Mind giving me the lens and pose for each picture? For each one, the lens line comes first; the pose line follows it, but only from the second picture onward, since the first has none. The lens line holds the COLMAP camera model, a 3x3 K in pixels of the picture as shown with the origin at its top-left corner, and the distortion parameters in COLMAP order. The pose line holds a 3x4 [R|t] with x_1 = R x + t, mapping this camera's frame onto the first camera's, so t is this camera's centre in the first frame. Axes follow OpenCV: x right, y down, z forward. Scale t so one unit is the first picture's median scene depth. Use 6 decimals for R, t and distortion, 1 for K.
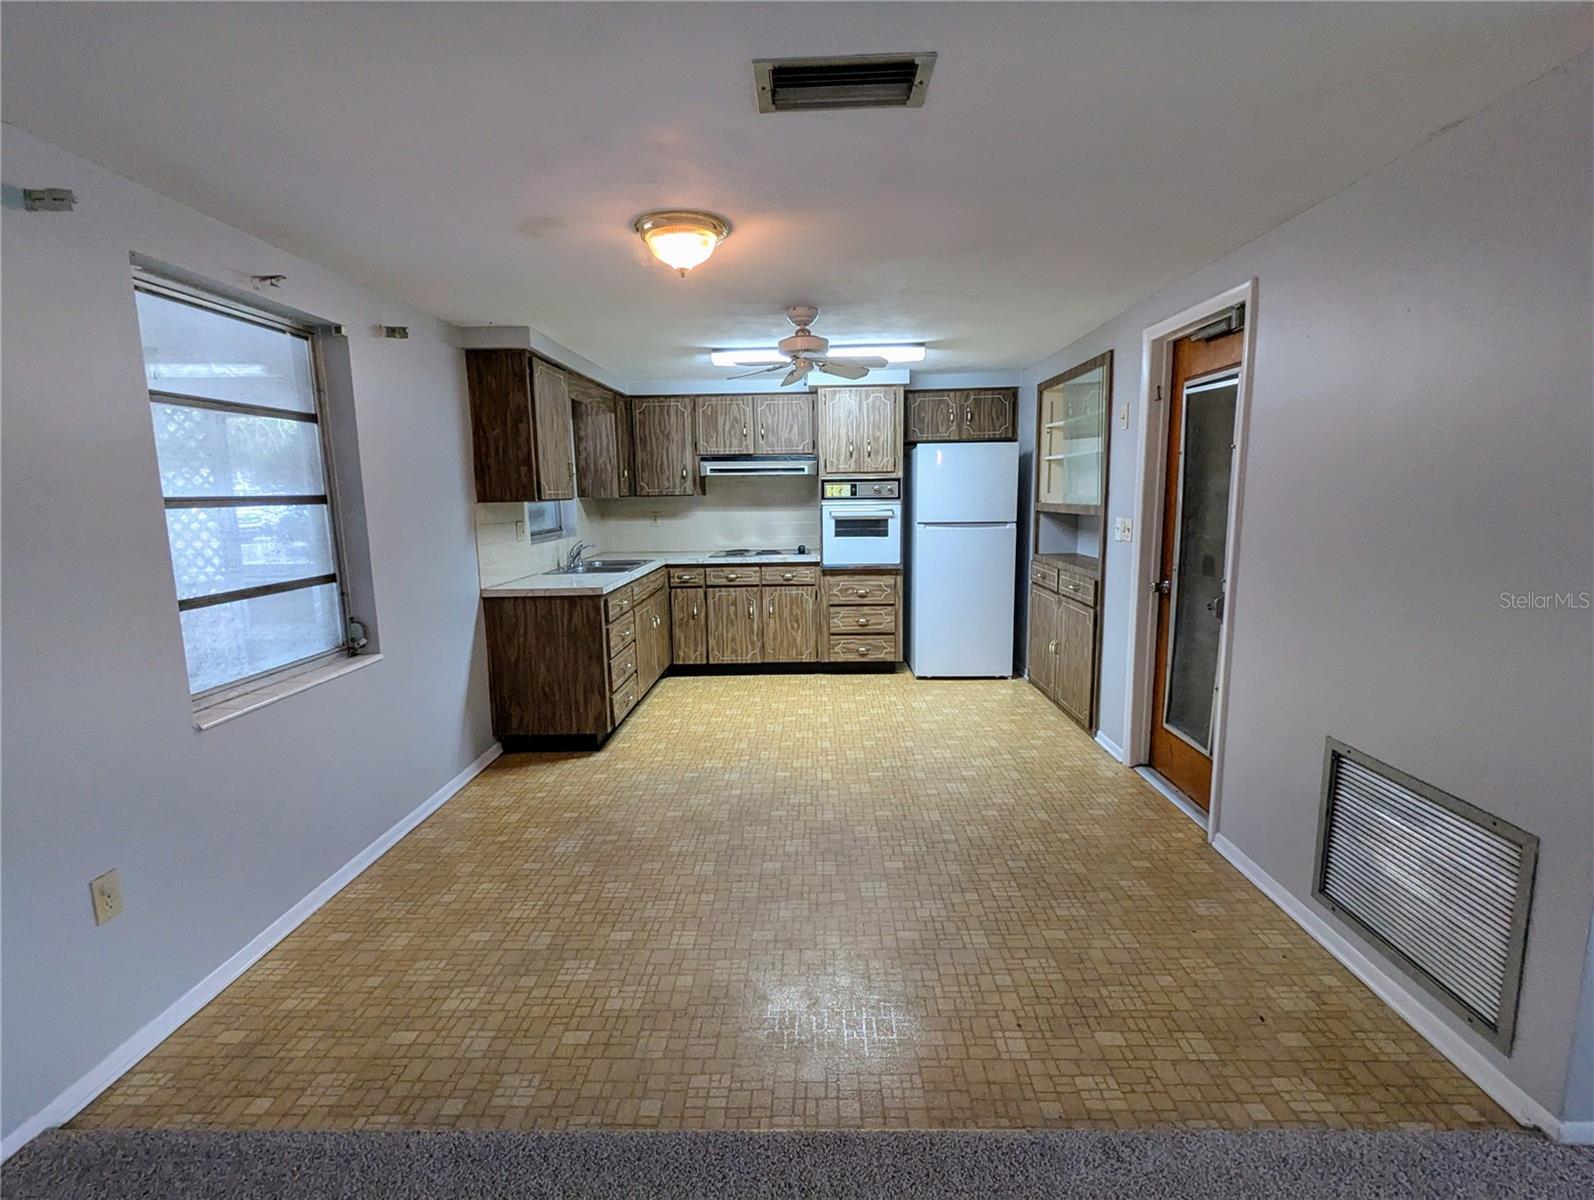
lens RADIAL K [[755.1, 0, 798.2], [0, 755.1, 604.2], [0, 0, 1]] dist [0.001580, -0.000588]
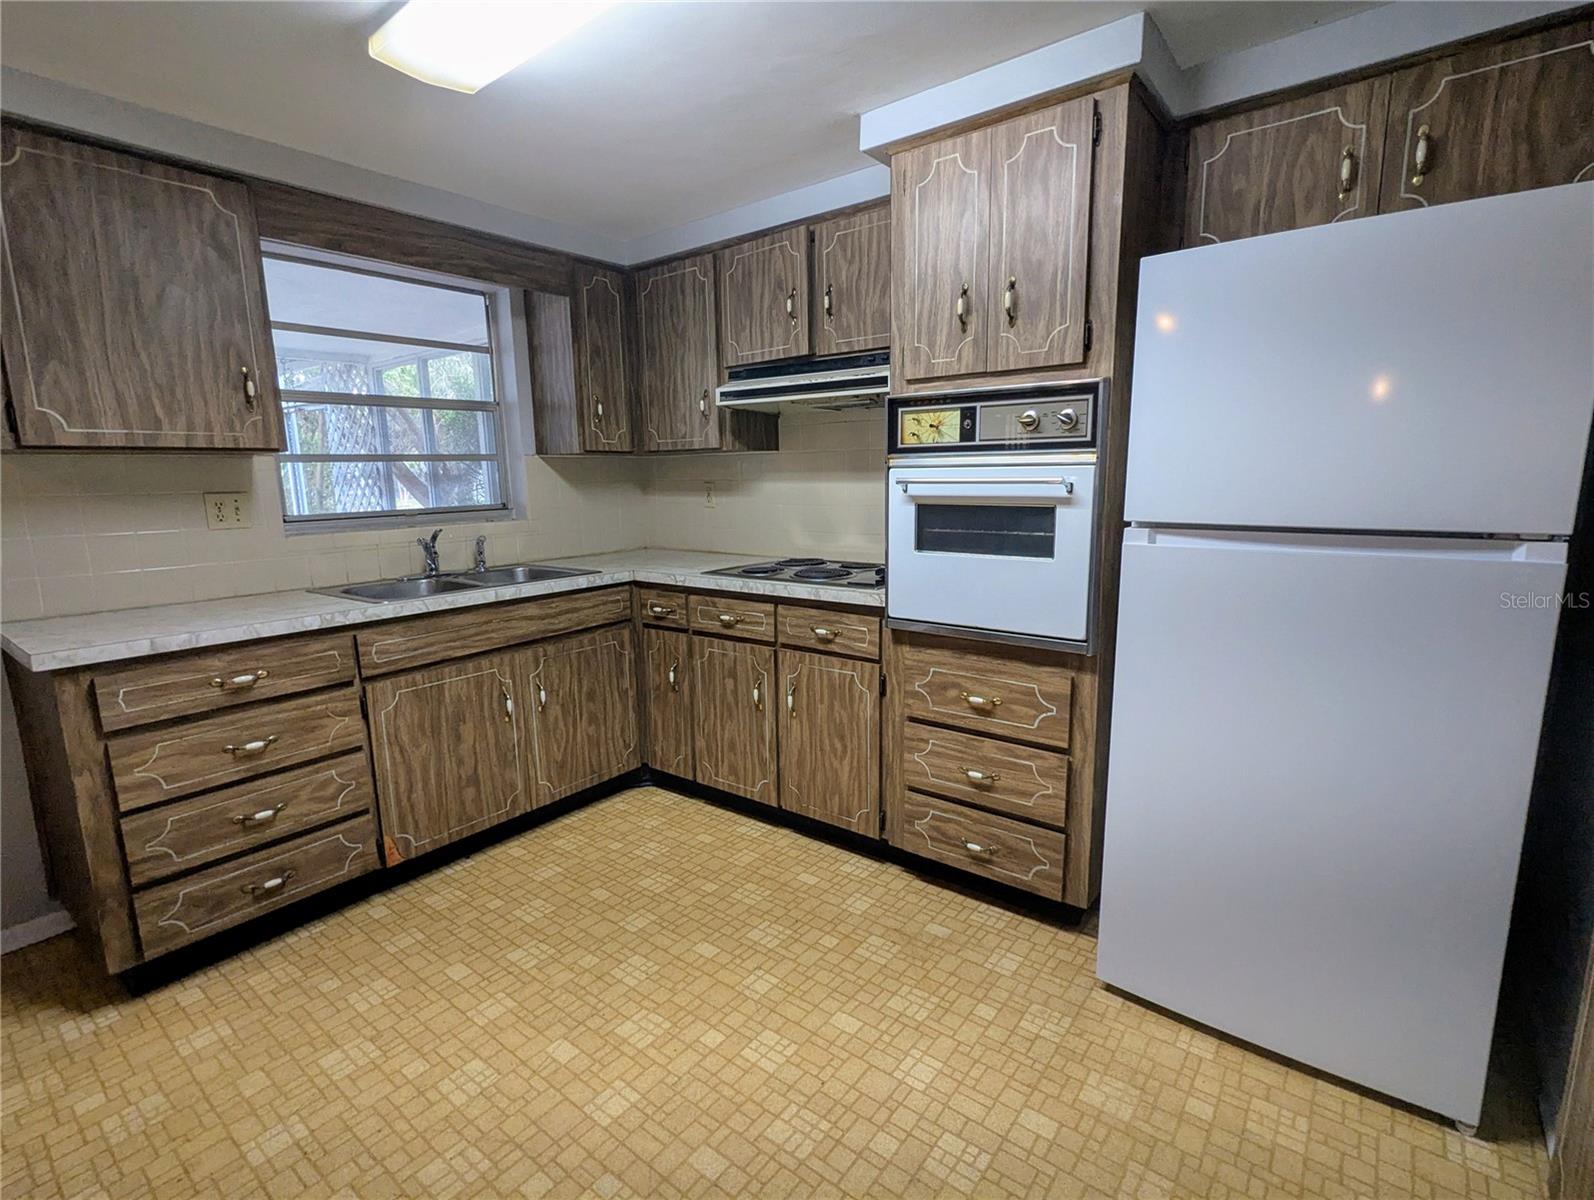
lens RADIAL K [[755.1, 0, 798.2], [0, 755.1, 604.2], [0, 0, 1]] dist [0.001580, -0.000588]
pose [[0.803278, 0.105486, -0.586189, 0.227227], [-0.084874, 0.994421, 0.062641, -0.079601], [0.589526, -0.000566, 0.807749, 0.646510]]
